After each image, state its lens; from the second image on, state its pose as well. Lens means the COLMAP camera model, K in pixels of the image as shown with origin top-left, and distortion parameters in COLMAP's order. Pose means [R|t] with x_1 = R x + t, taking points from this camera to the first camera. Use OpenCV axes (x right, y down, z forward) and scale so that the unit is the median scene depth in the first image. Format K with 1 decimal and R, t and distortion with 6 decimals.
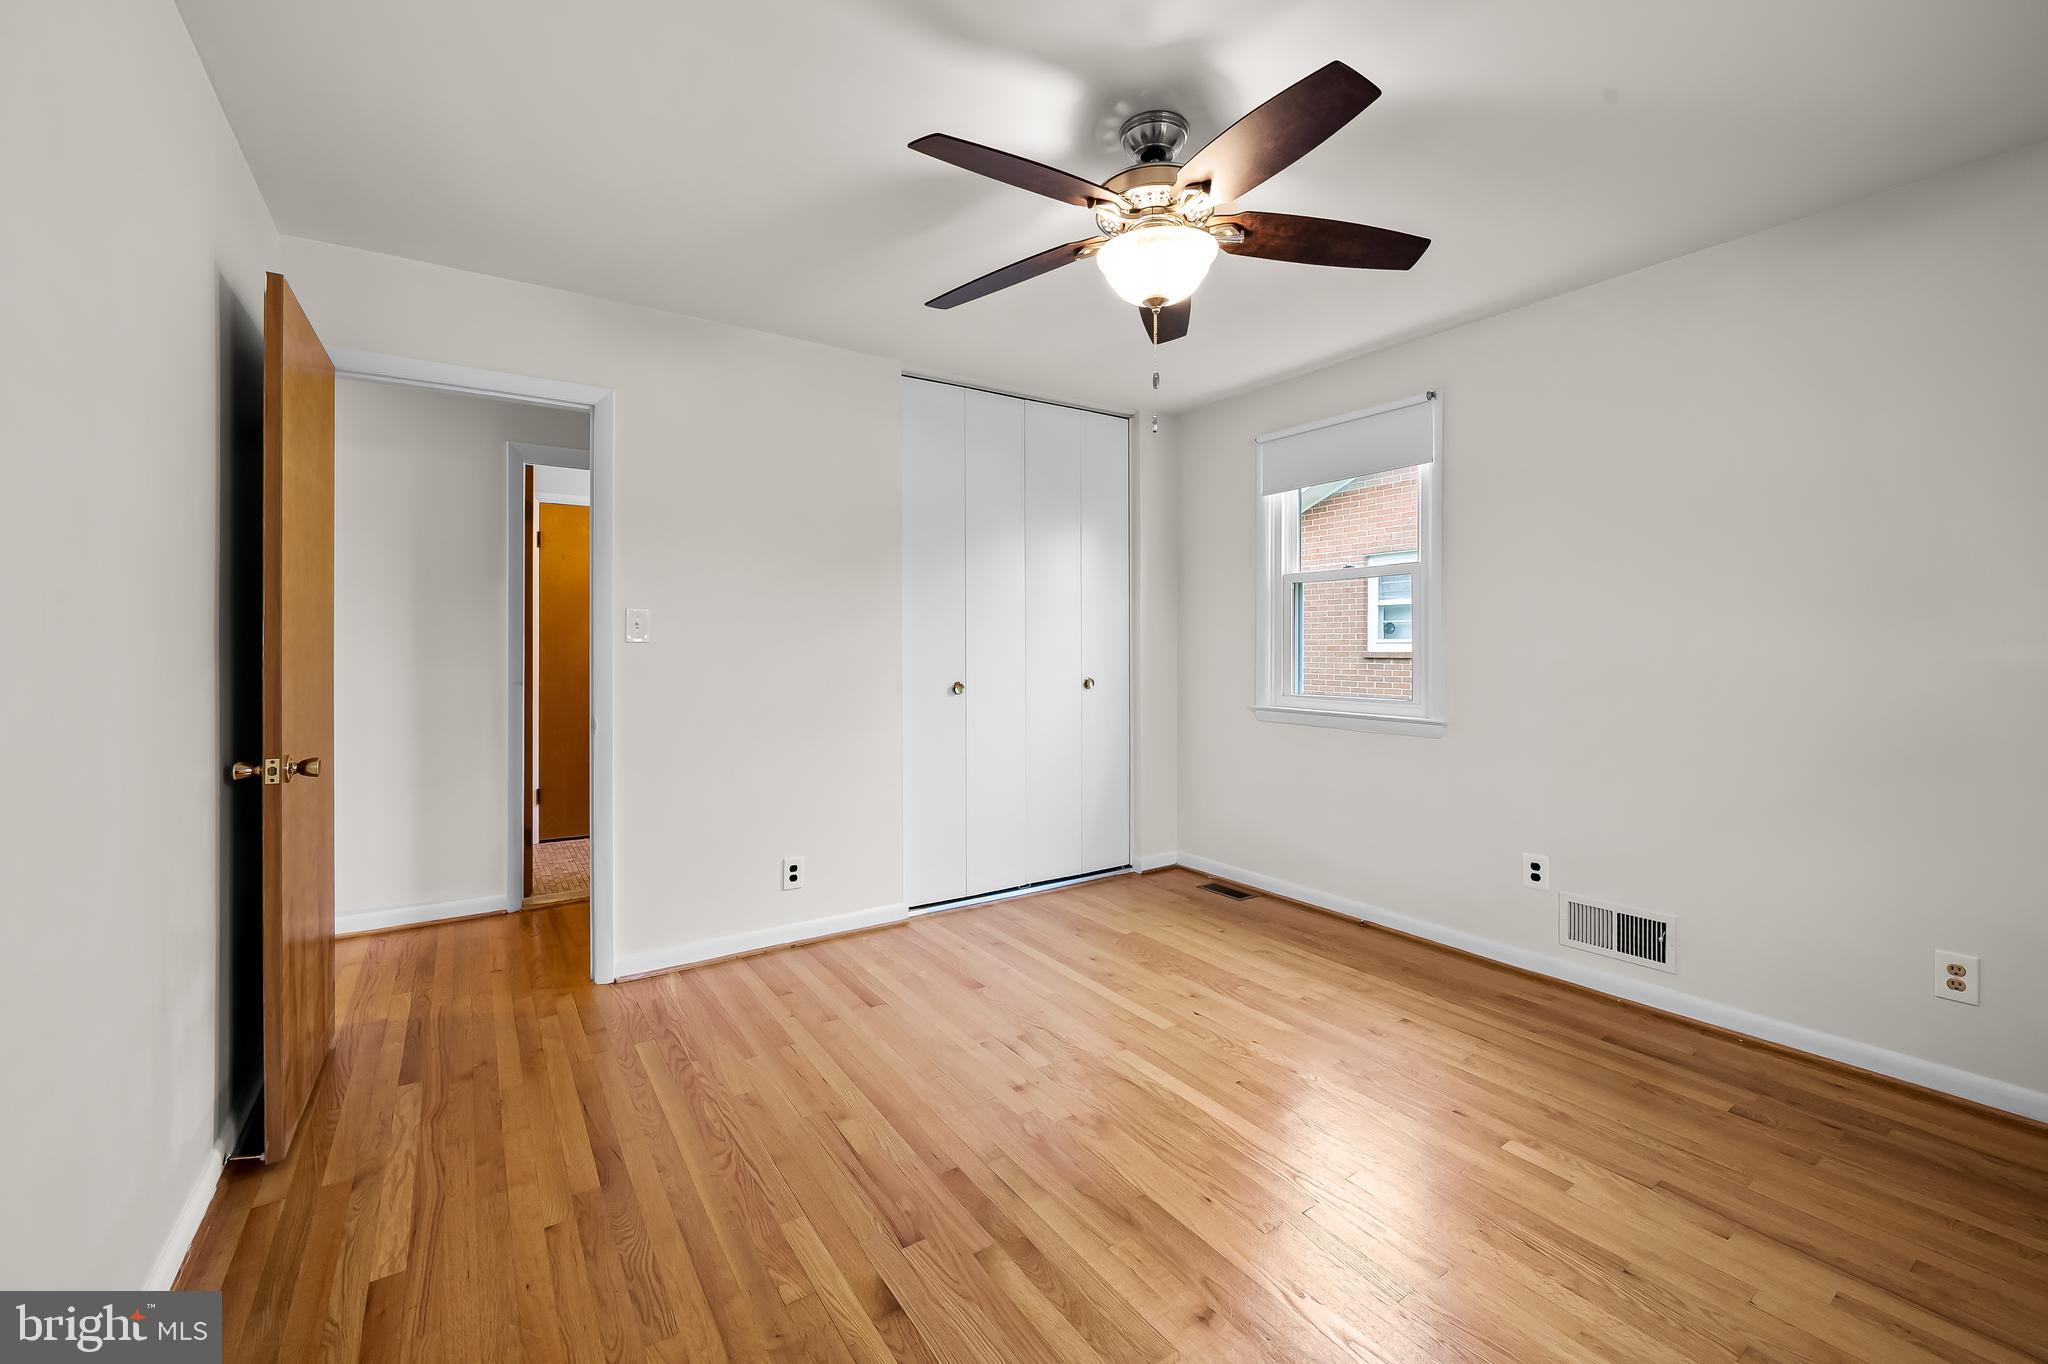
lens RADIAL K [[824.0, 0, 1029.8], [0, 824.0, 667.6], [0, 0, 1]] dist [-0.007020, -0.001285]
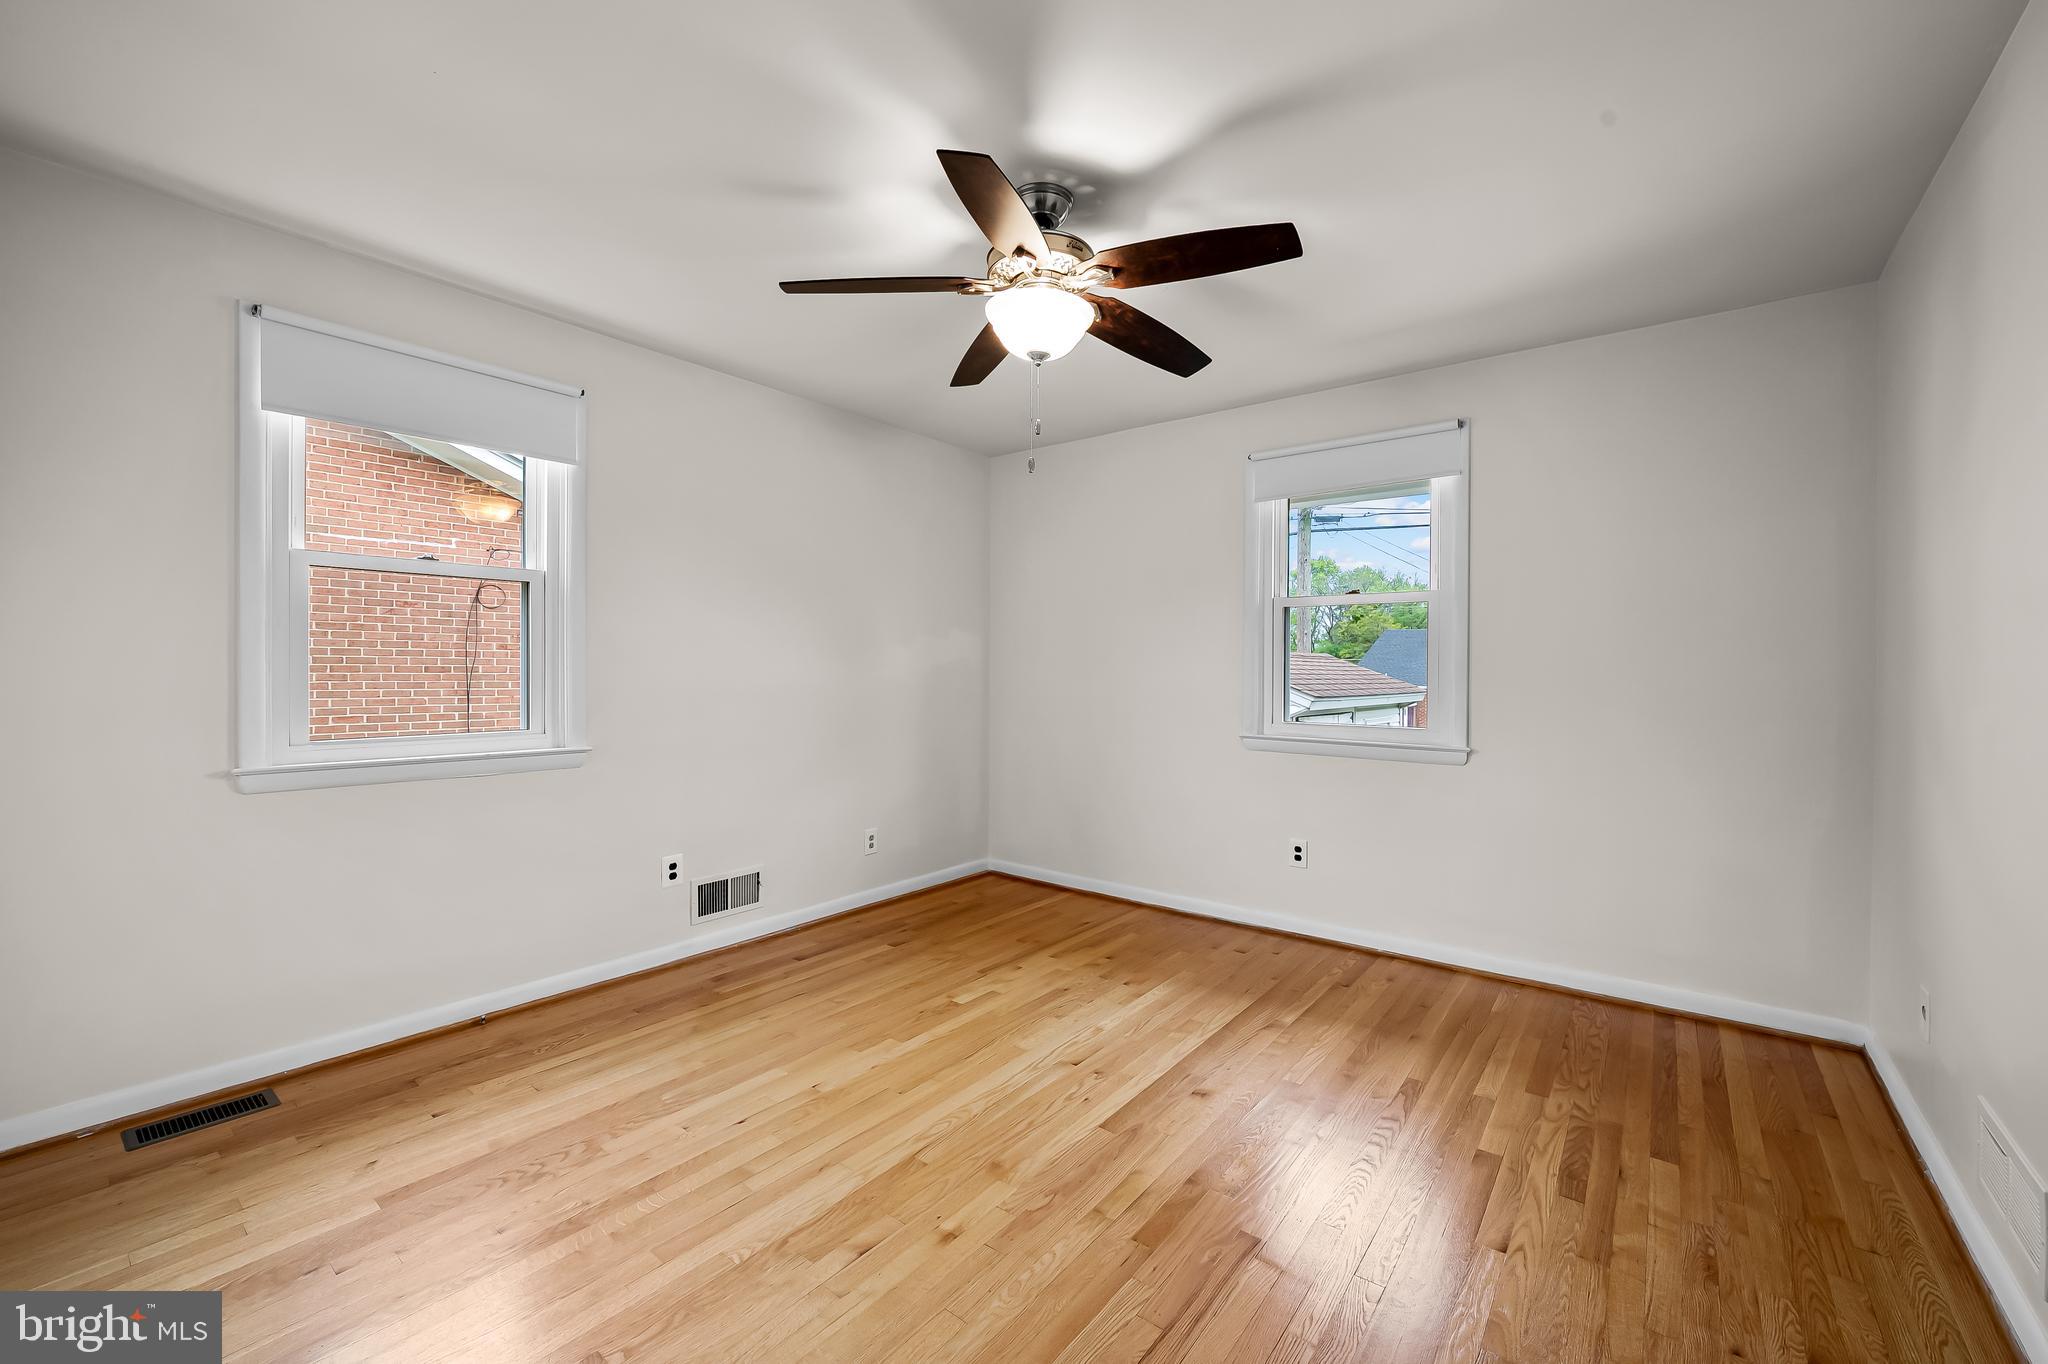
lens RADIAL K [[824.0, 0, 1016.5], [0, 824.0, 676.4], [0, 0, 1]] dist [-0.007020, -0.001285]
pose [[-0.293013, -0.006635, 0.956085, -0.820639], [0.019553, 0.999725, 0.012931, -0.028759], [-0.955908, 0.022484, -0.292803, 1.227732]]
